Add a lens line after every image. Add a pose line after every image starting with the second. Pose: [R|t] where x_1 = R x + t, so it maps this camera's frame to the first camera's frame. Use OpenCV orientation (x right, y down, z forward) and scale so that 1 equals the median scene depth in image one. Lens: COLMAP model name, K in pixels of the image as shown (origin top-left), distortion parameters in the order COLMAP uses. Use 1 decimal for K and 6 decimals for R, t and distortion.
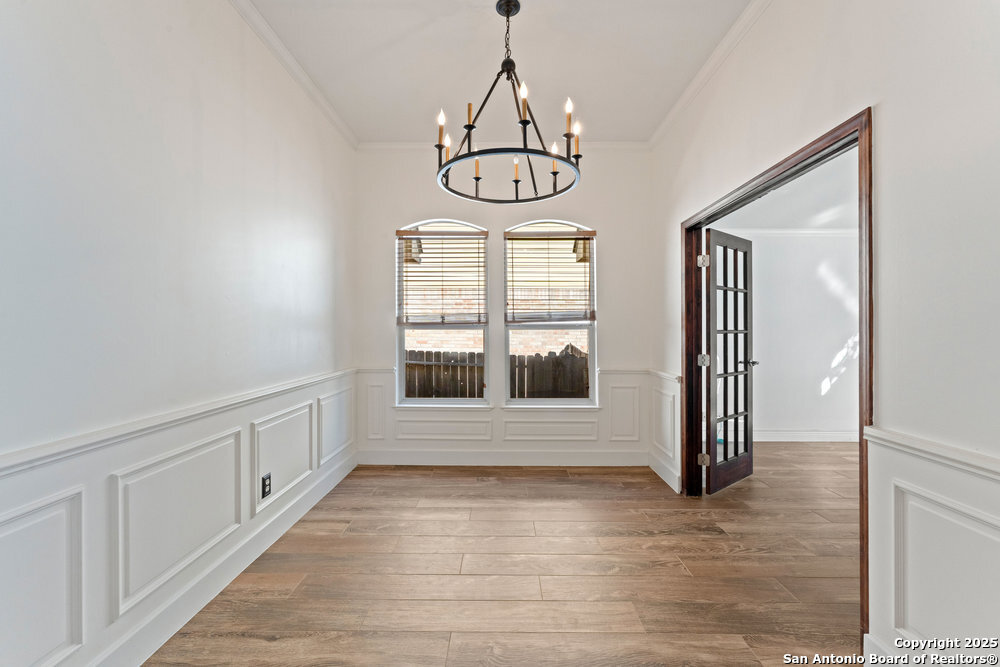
lens RADIAL K [[403.2, 0, 501.3], [0, 403.2, 331.9], [0, 0, 1]] dist [0.000832, 0.000279]
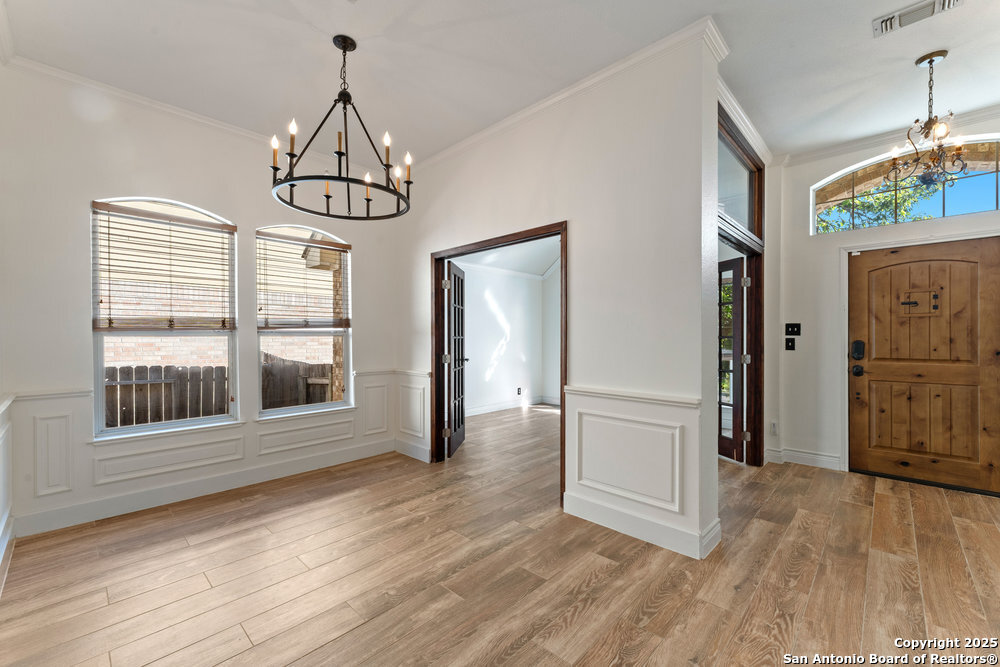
lens RADIAL K [[402.3, 0, 501.1], [0, 402.3, 343.7], [0, 0, 1]] dist [-0.002209, 0.000057]
pose [[0.686747, -0.015783, 0.726725, -0.303048], [0.006672, 0.999859, 0.015410, 0.000869], [-0.726866, -0.005735, 0.686756, -0.044017]]
